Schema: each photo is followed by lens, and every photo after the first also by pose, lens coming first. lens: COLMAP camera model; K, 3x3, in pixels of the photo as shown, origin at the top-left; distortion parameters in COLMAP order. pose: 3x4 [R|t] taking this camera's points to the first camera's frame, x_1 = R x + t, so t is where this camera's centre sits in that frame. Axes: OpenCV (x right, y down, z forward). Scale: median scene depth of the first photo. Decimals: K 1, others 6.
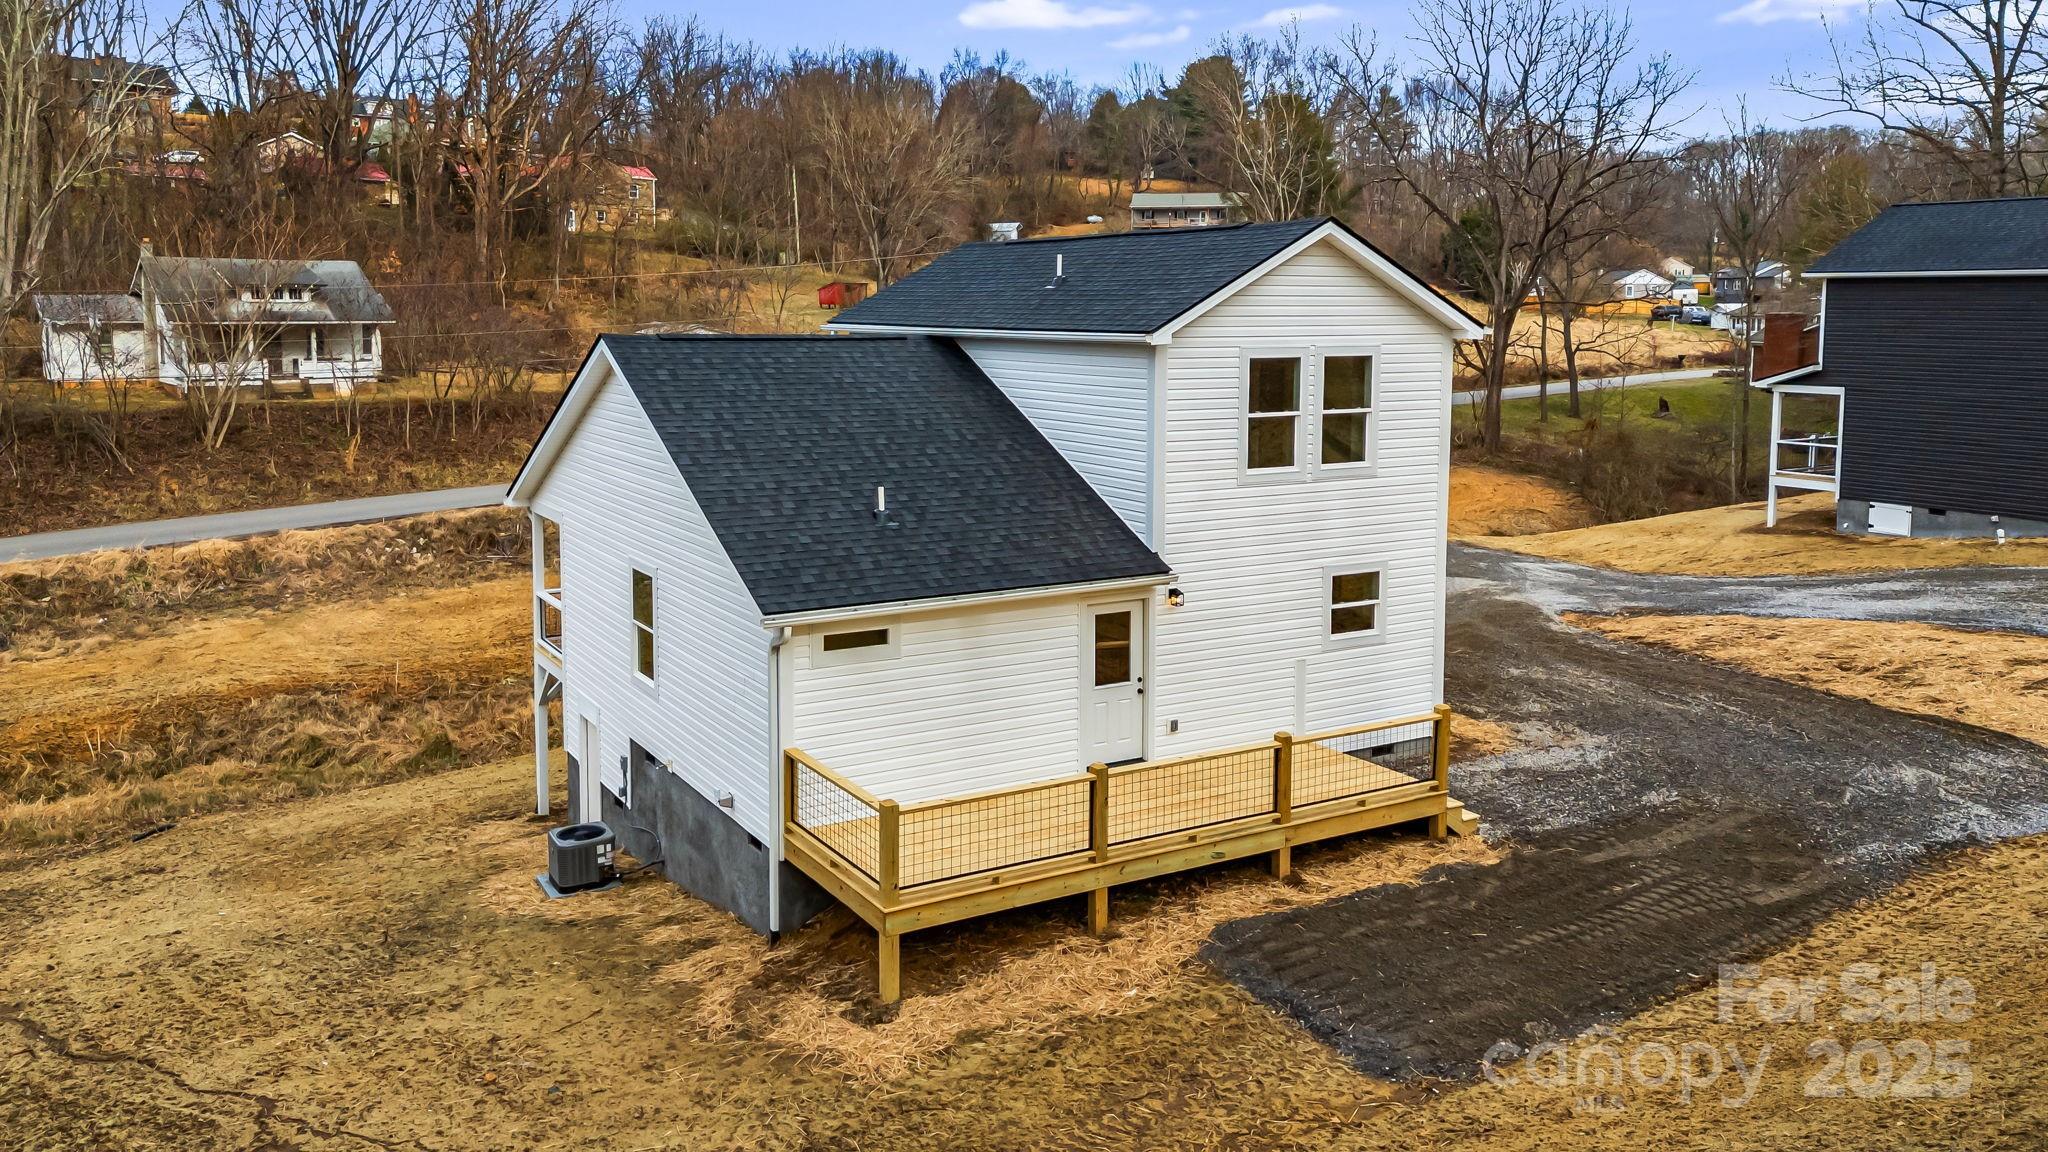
lens RADIAL K [[1551.1, 0, 1008.5], [0, 1551.1, 437.6], [0, 0, 1]] dist [0.057147, -0.005064]
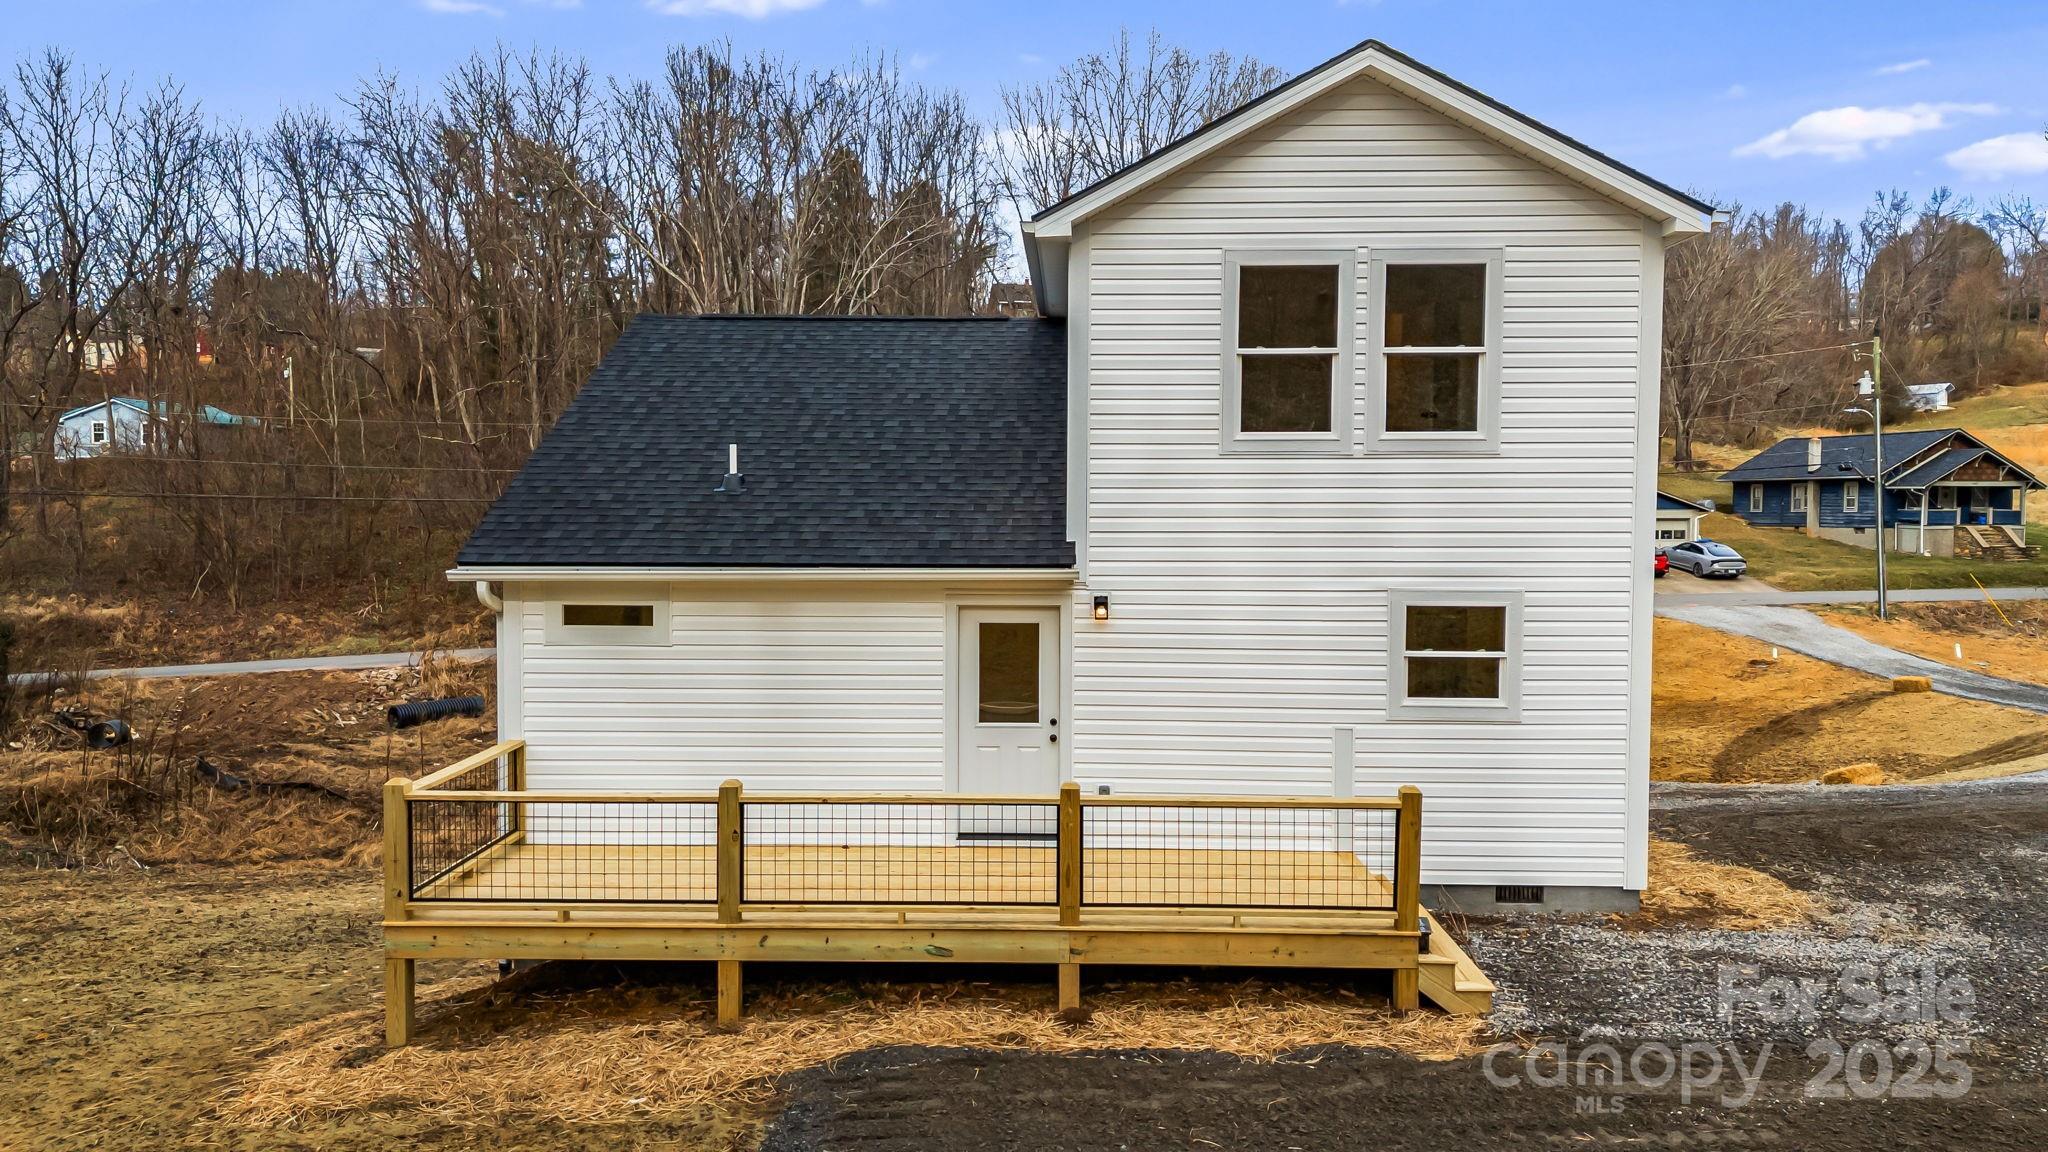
lens RADIAL K [[1524.8, 0, 1029.0], [0, 1524.8, 570.6], [0, 0, 1]] dist [0.067882, -0.052157]
pose [[0.845883, 0.022769, -0.532883, 0.445910], [-0.045694, 0.998509, -0.029869, 0.108286], [0.531408, 0.049615, 0.845662, 0.402818]]
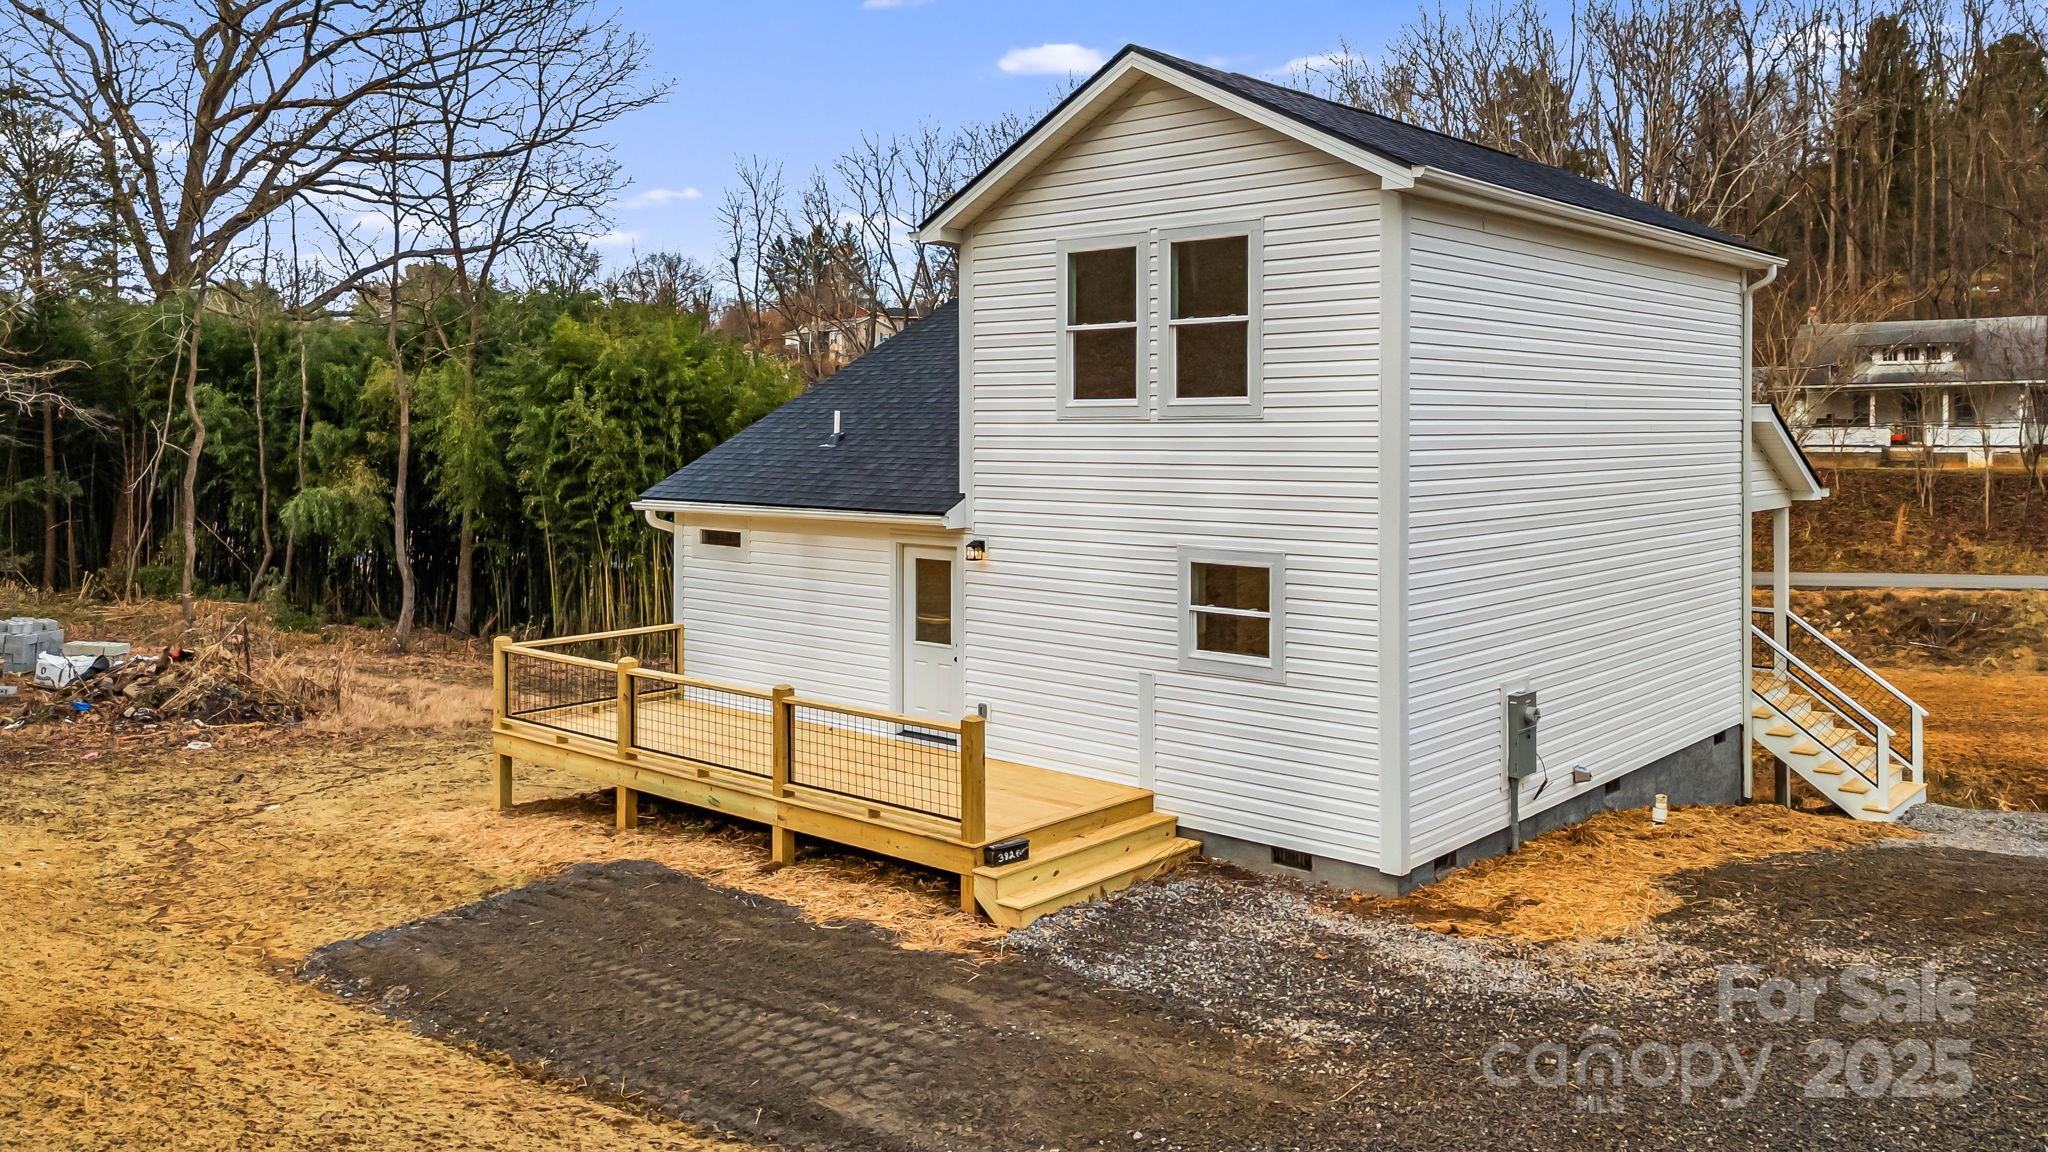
lens RADIAL K [[1551.1, 0, 1008.5], [0, 1551.1, 437.6], [0, 0, 1]] dist [0.057147, -0.005064]
pose [[0.297428, 0.004820, -0.954732, 0.897710], [-0.078985, 0.996684, -0.019574, 0.058303], [0.951471, 0.081232, 0.296822, 0.769359]]
